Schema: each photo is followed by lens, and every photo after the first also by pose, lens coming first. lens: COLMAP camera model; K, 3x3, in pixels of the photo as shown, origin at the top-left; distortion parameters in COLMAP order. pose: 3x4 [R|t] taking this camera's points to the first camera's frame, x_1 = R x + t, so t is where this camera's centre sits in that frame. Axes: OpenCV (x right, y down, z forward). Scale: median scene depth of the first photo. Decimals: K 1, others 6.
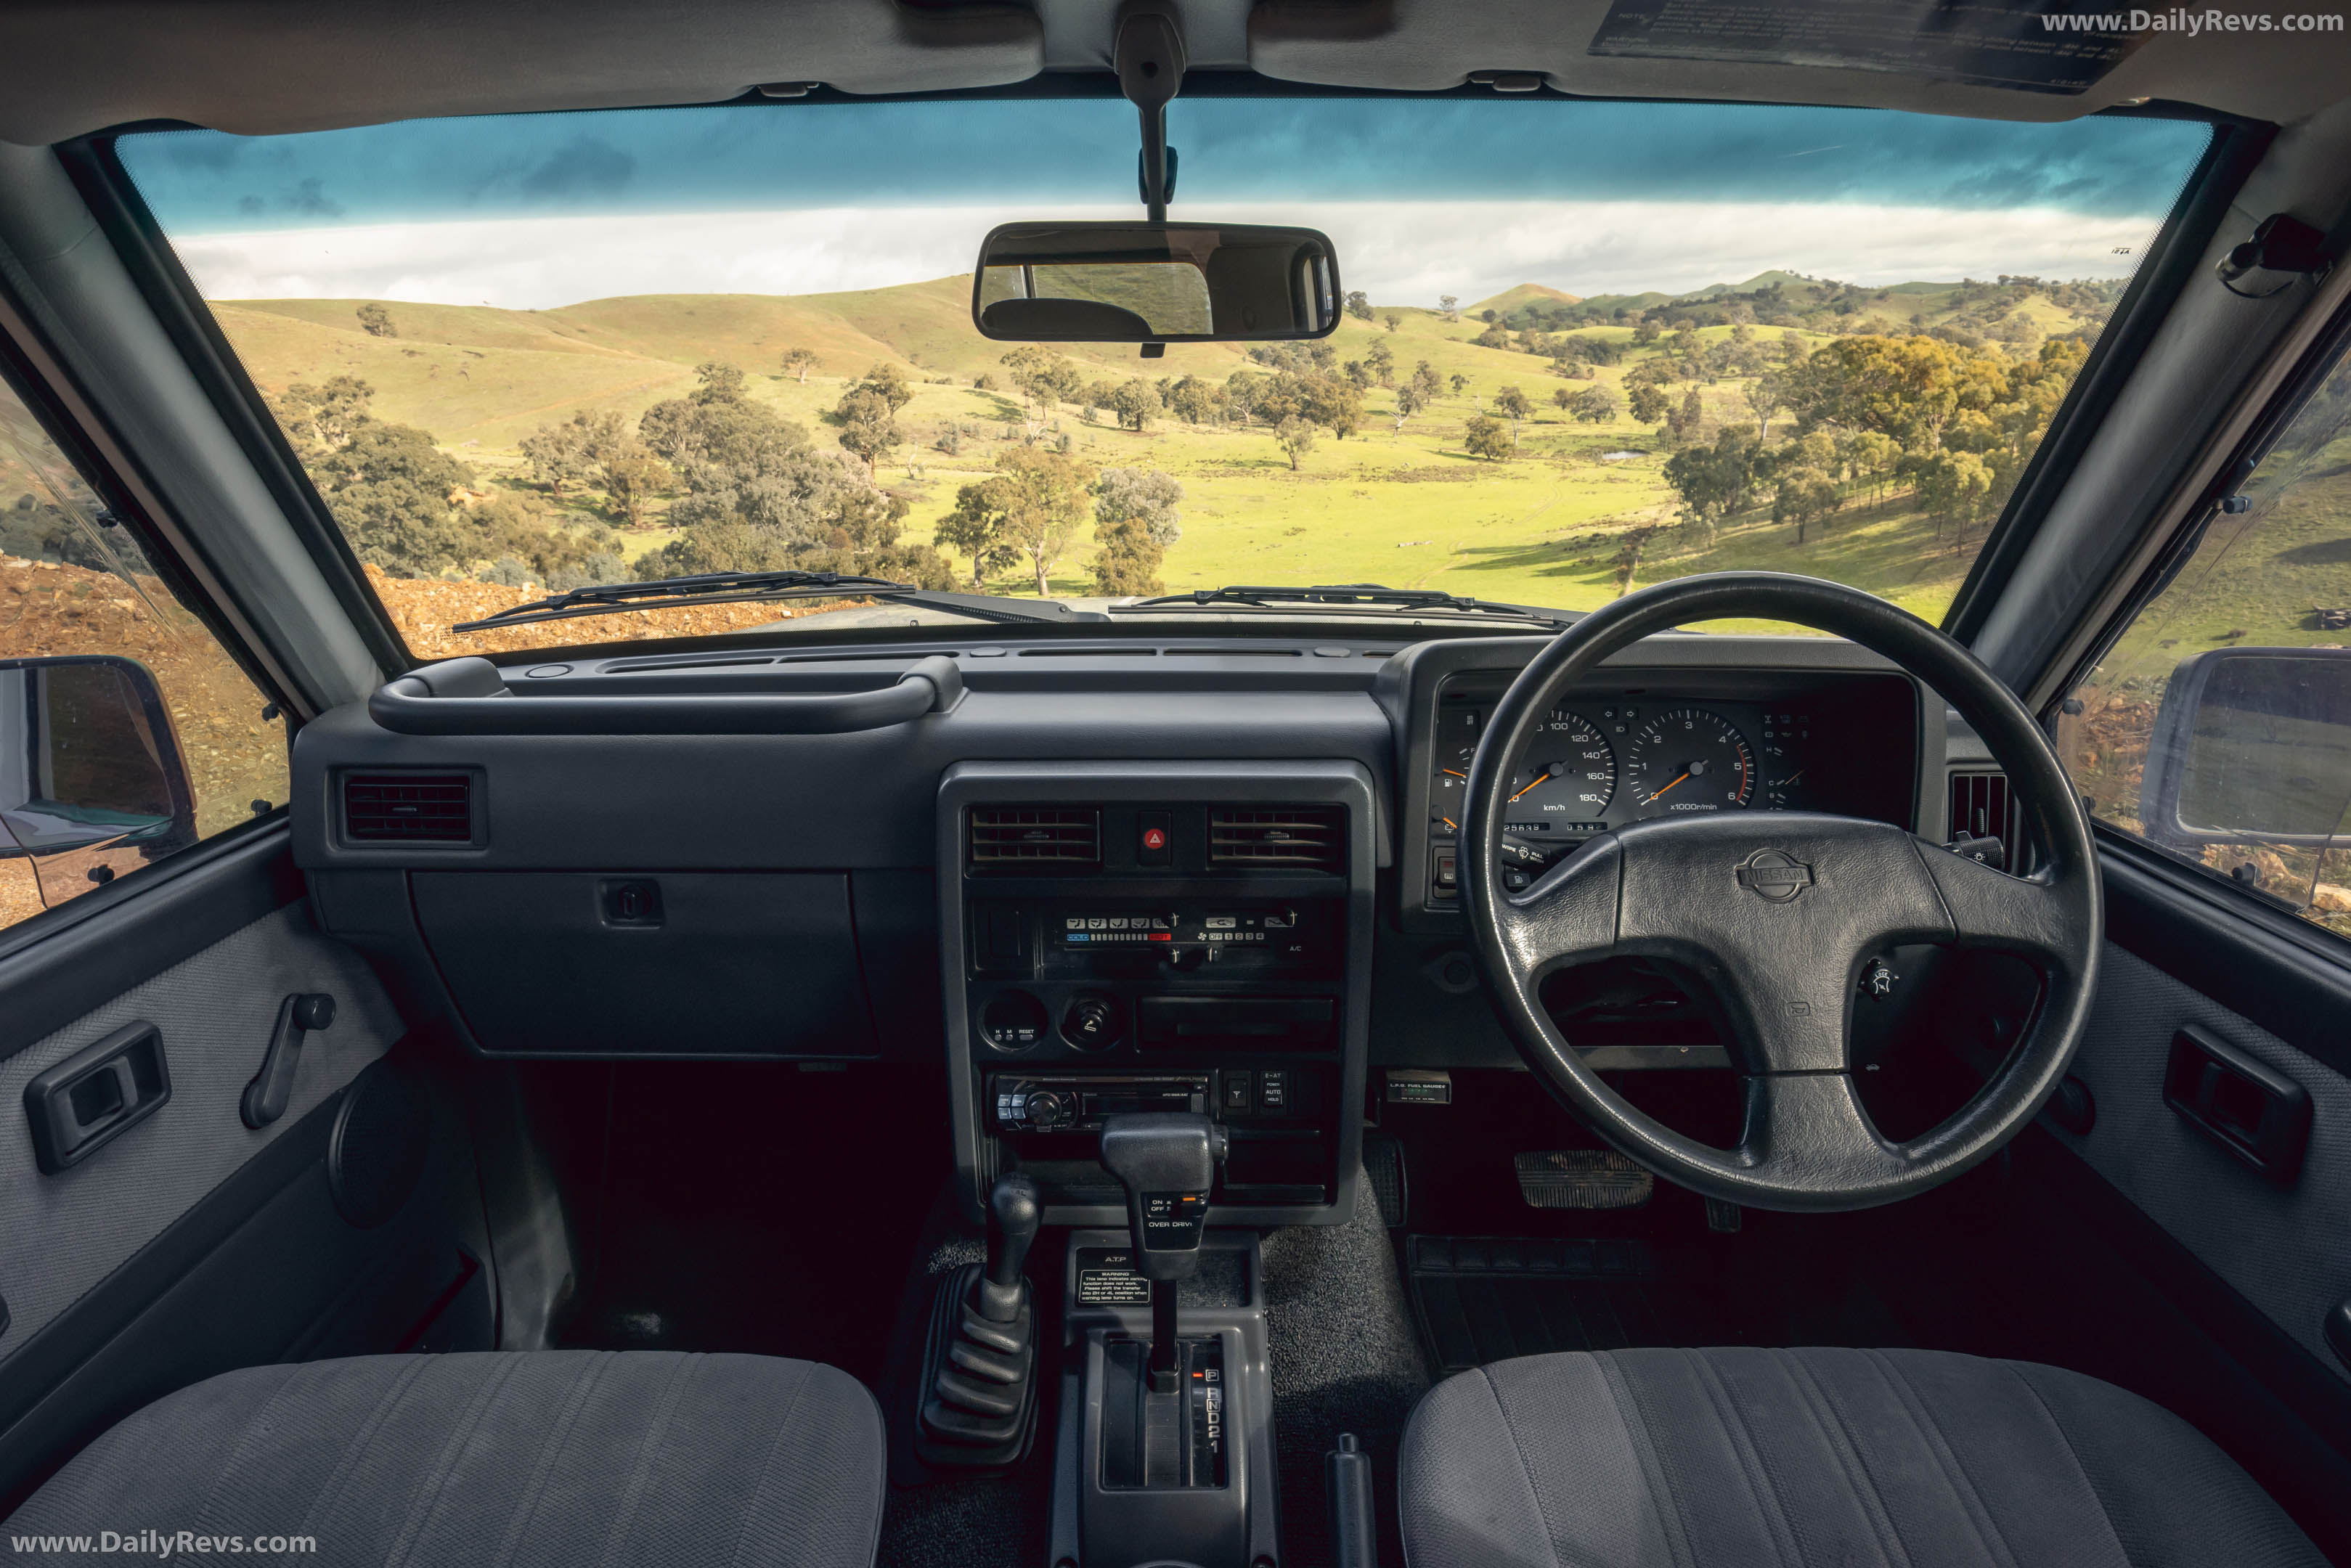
lens RADIAL K [[1299.7, 0, 1171.5], [0, 1299.7, 791.3], [0, 0, 1]] dist [-0.015071, 0.001101]
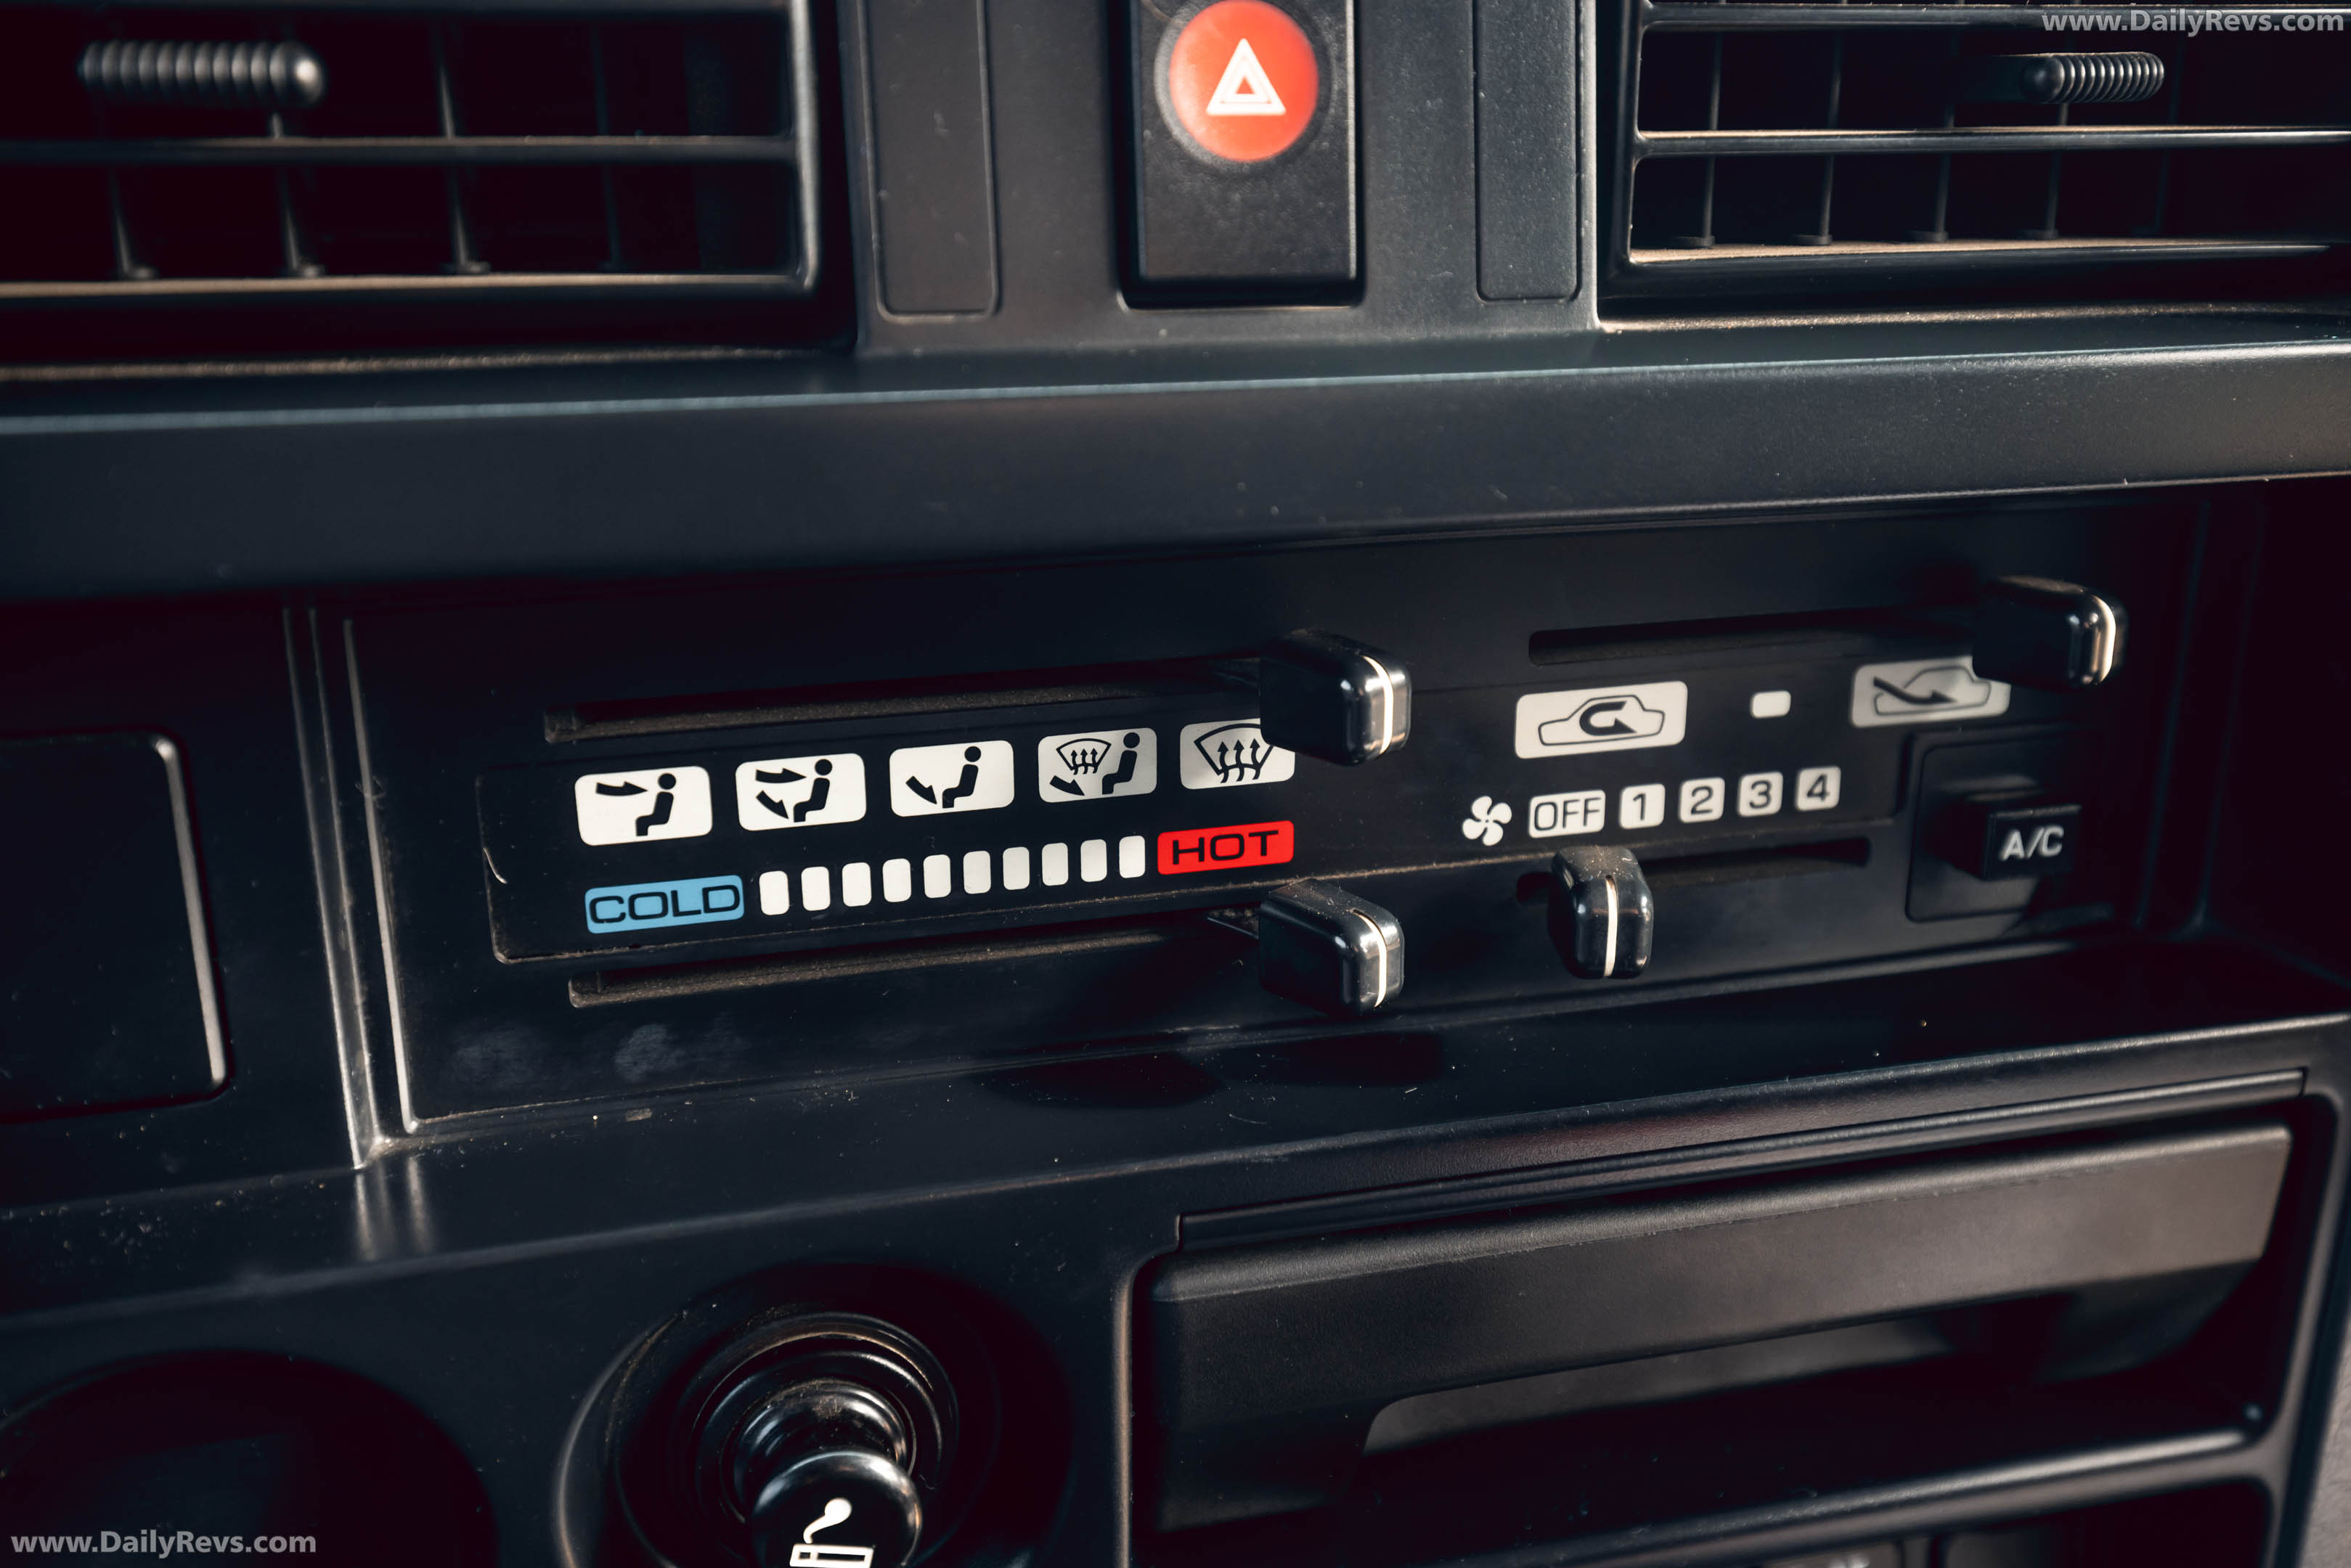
lens RADIAL K [[2220.4, 0, 1174.2], [0, 2220.4, 790.5], [0, 0, 1]] dist [0.023001, 0.000000]
pose [[0.963162, -0.081716, 0.256208, -0.078792], [0.075490, 0.996565, 0.034057, 0.095216], [-0.258110, -0.013462, 0.966022, 0.745259]]
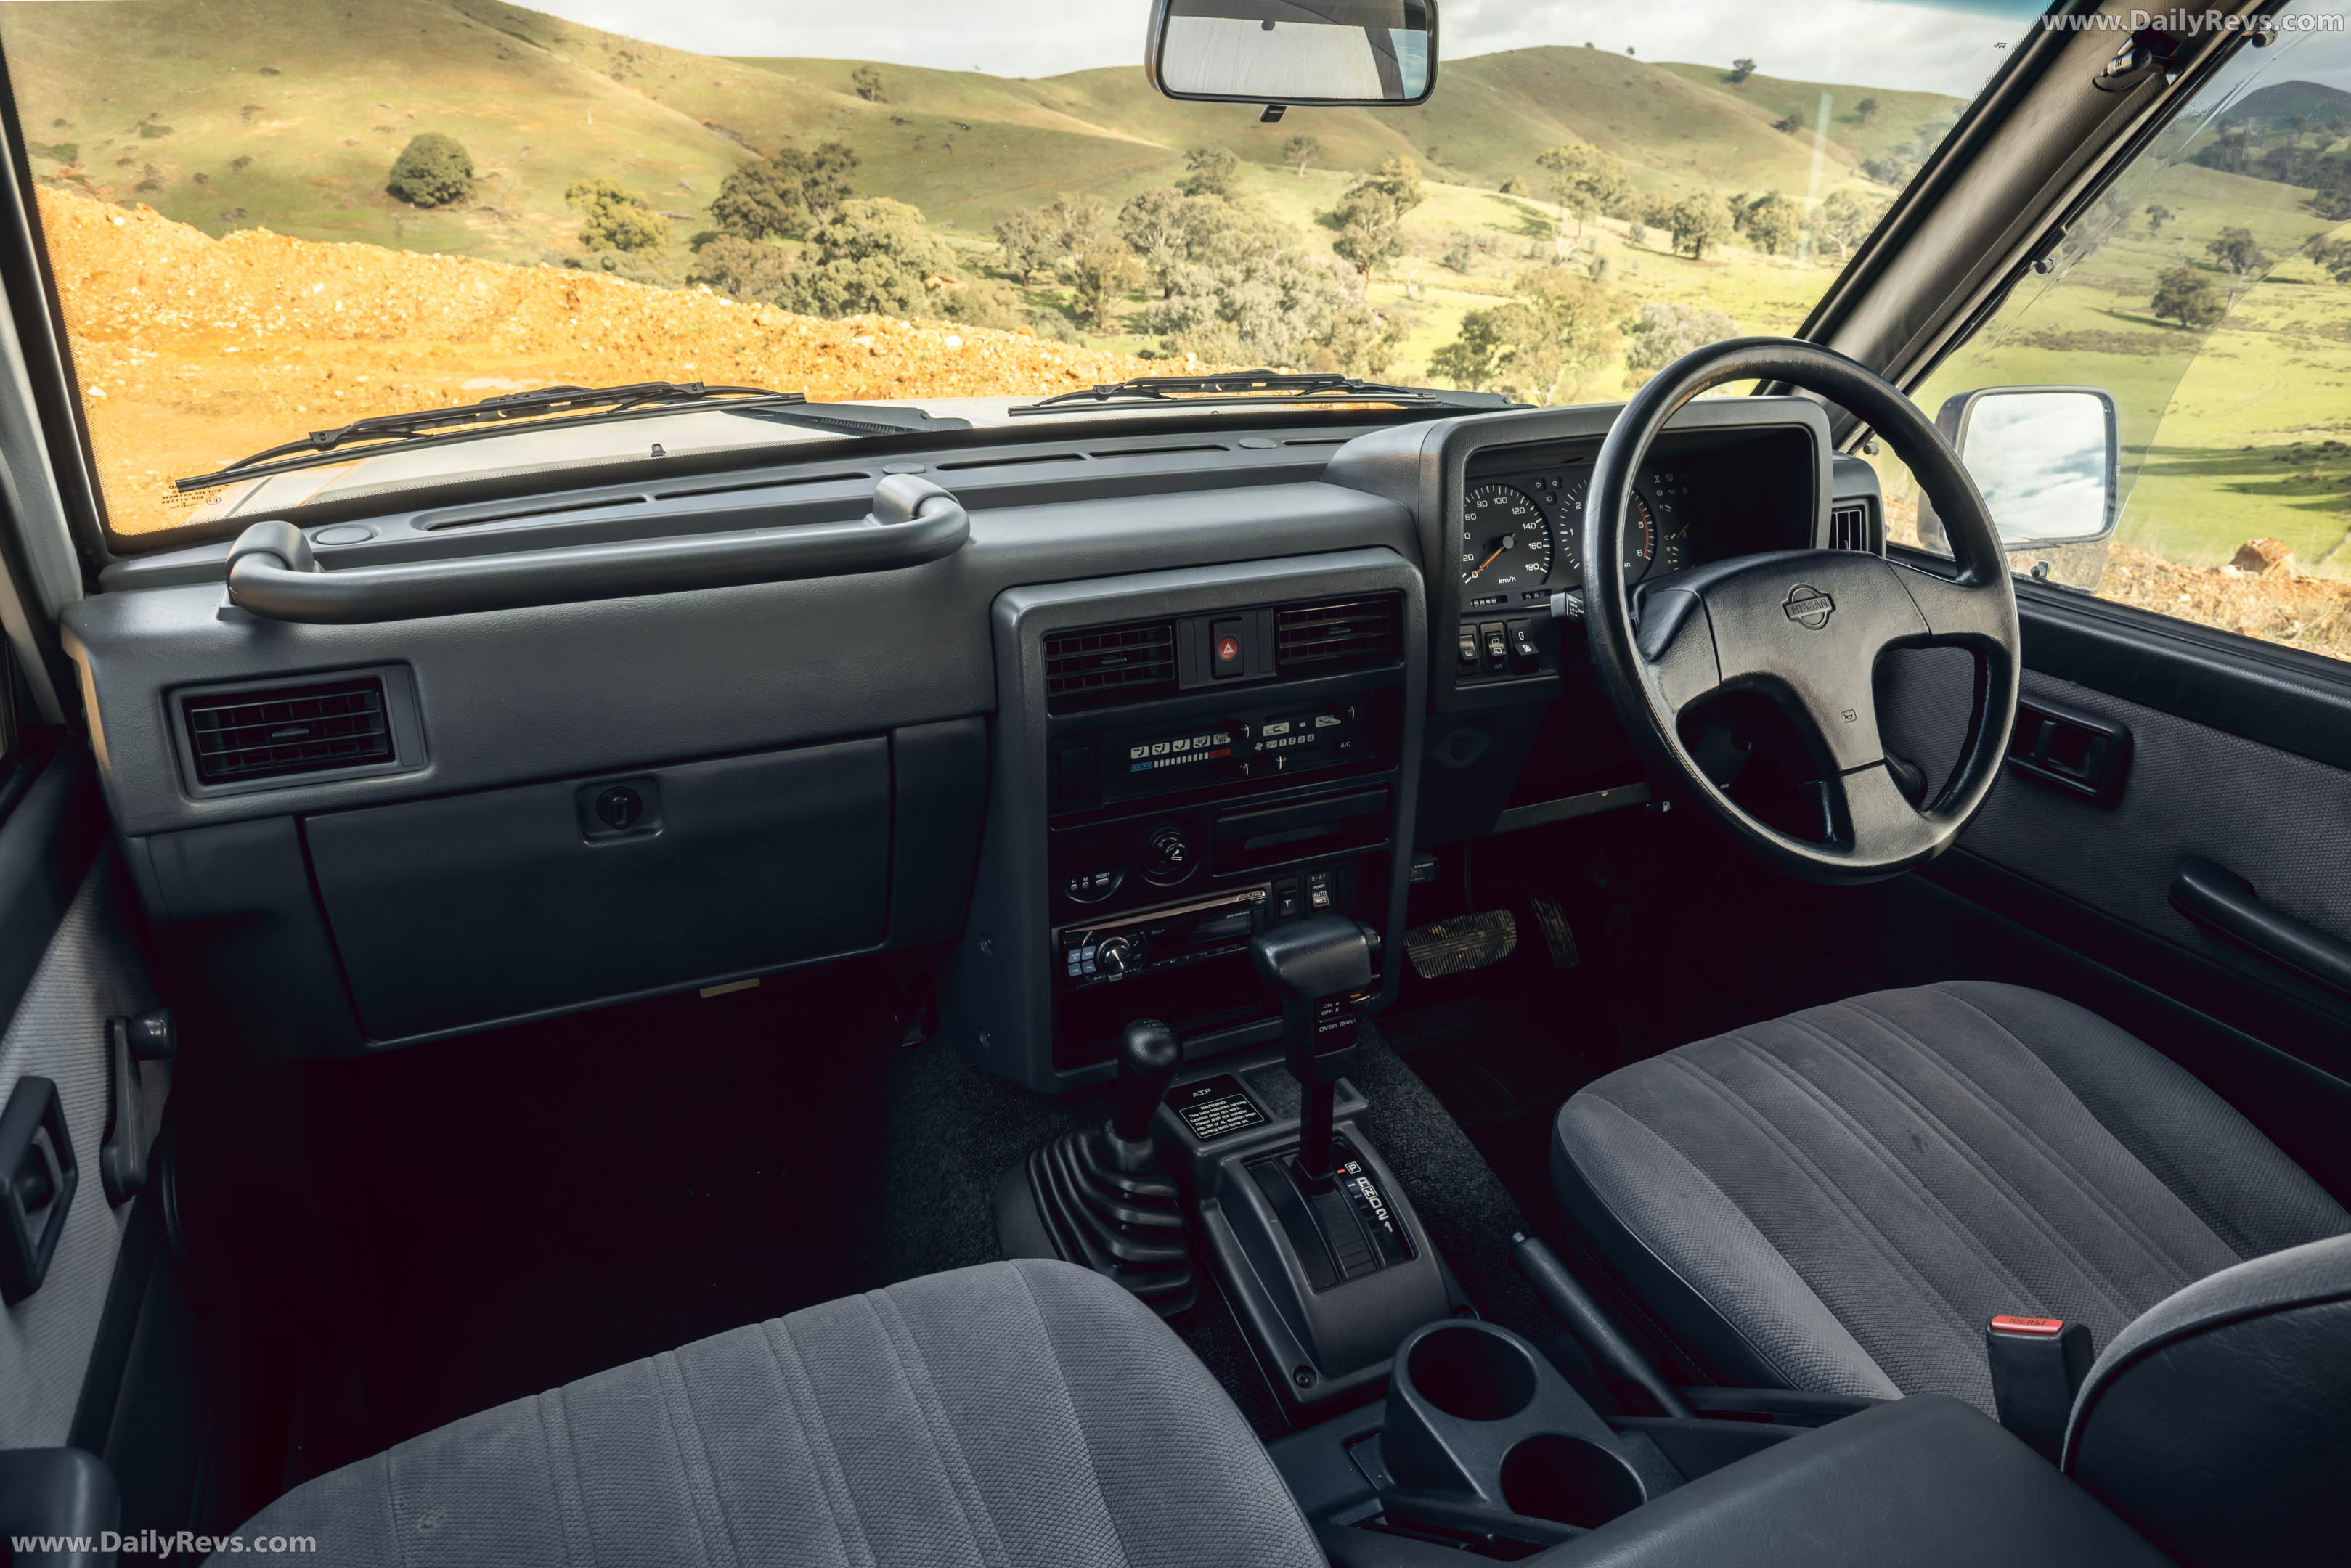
lens RADIAL K [[1523.4, 0, 1182.5], [0, 1523.4, 772.3], [0, 0, 1]] dist [0.007335, 0.002759]
pose [[0.899811, -0.151633, 0.409082, -0.488580], [0.111176, 0.986397, 0.121083, -0.012702], [-0.421877, -0.063471, 0.904428, -0.002492]]
